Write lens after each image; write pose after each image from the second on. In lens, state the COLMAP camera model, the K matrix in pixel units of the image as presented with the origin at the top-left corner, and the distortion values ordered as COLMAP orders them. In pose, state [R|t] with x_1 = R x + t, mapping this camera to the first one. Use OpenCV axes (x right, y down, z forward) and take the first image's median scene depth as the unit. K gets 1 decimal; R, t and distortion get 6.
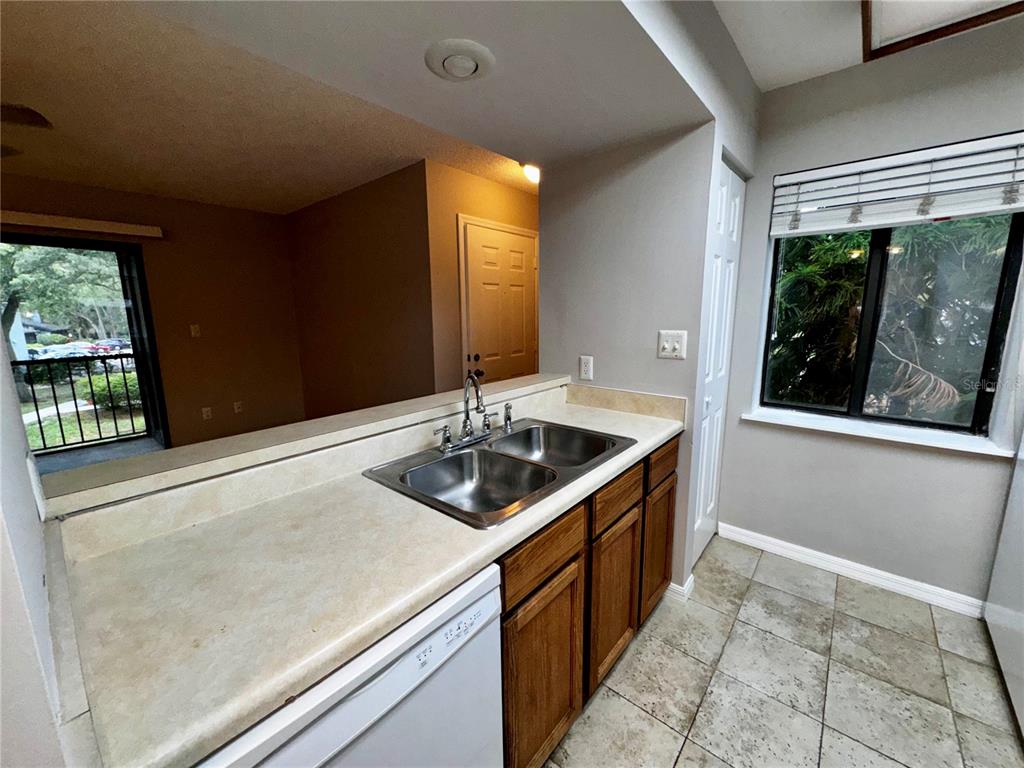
lens RADIAL K [[407.1, 0, 511.6], [0, 407.1, 382.9], [0, 0, 1]] dist [-0.002407, -0.000034]
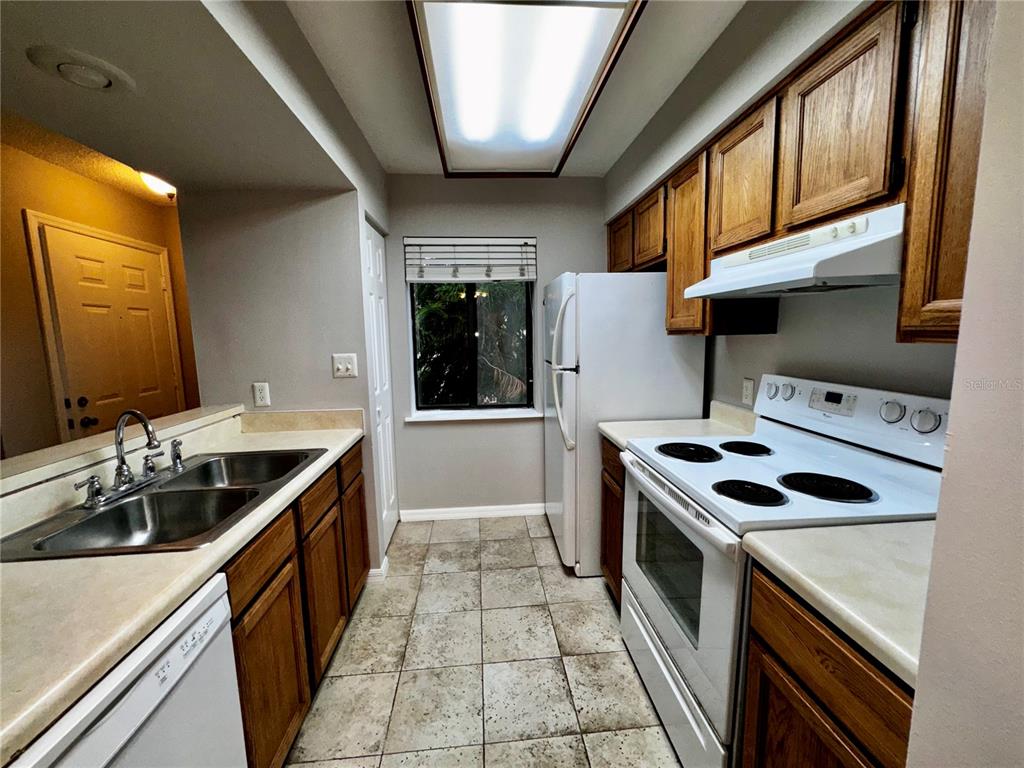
lens RADIAL K [[407.1, 0, 512.0], [0, 407.1, 383.1], [0, 0, 1]] dist [-0.002407, -0.000034]
pose [[0.701134, -0.088524, 0.707513, -0.107448], [0.134441, 0.990878, -0.009250, 0.032570], [-0.700240, 0.101605, 0.706640, -0.172064]]
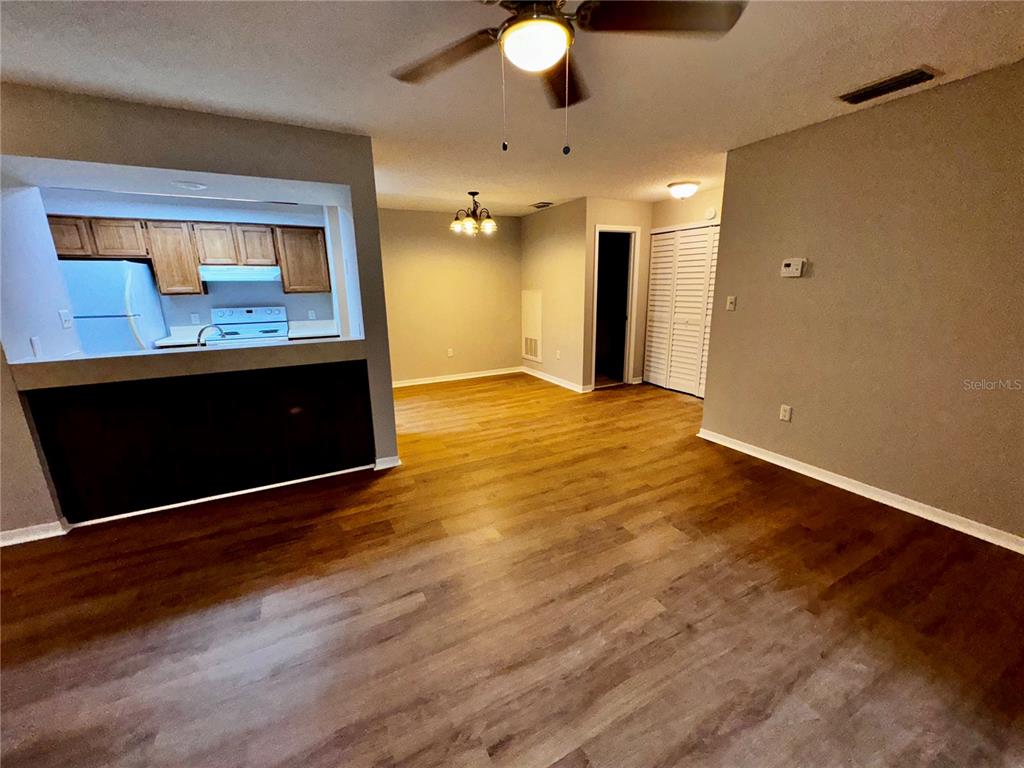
lens RADIAL K [[407.1, 0, 511.9], [0, 407.1, 381.6], [0, 0, 1]] dist [-0.002407, -0.000034]
pose [[-0.928433, -0.062118, 0.366269, -1.825029], [0.089259, 0.919741, 0.382243, -0.323072], [-0.360617, 0.387580, -0.848374, 1.823674]]
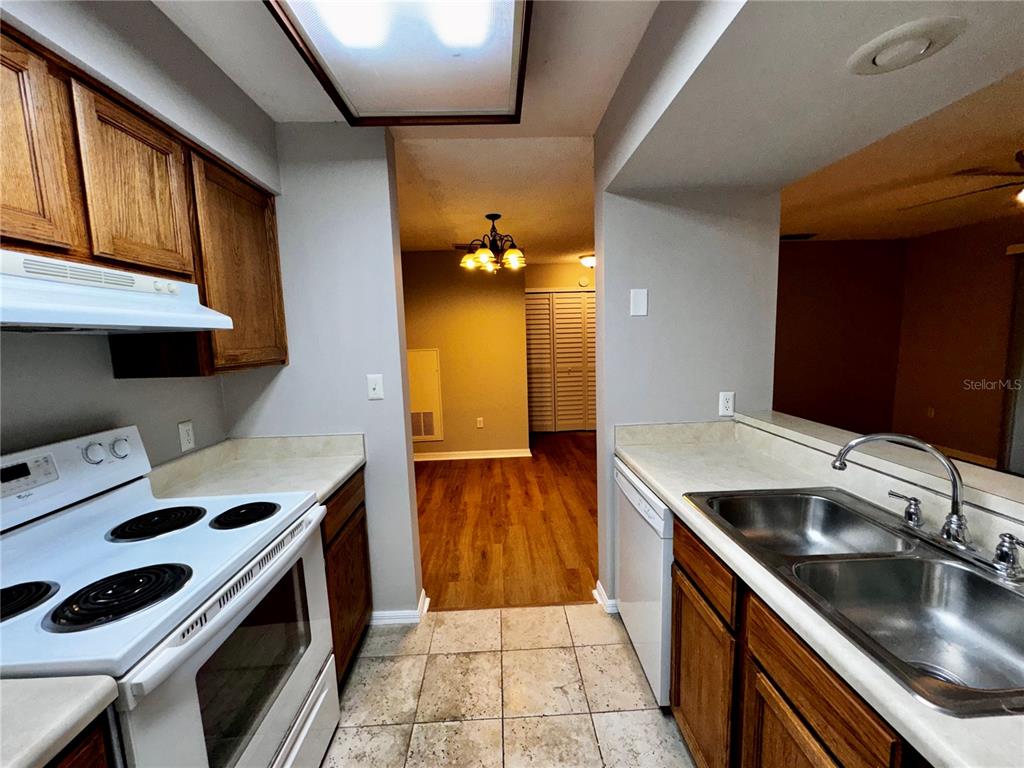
lens RADIAL K [[407.1, 0, 512.8], [0, 407.1, 384.1], [0, 0, 1]] dist [-0.002407, -0.000034]
pose [[-0.732052, 0.115626, -0.671365, 0.712227], [-0.078284, 0.964685, 0.251504, -0.188224], [0.676736, 0.236671, -0.697148, 0.801688]]
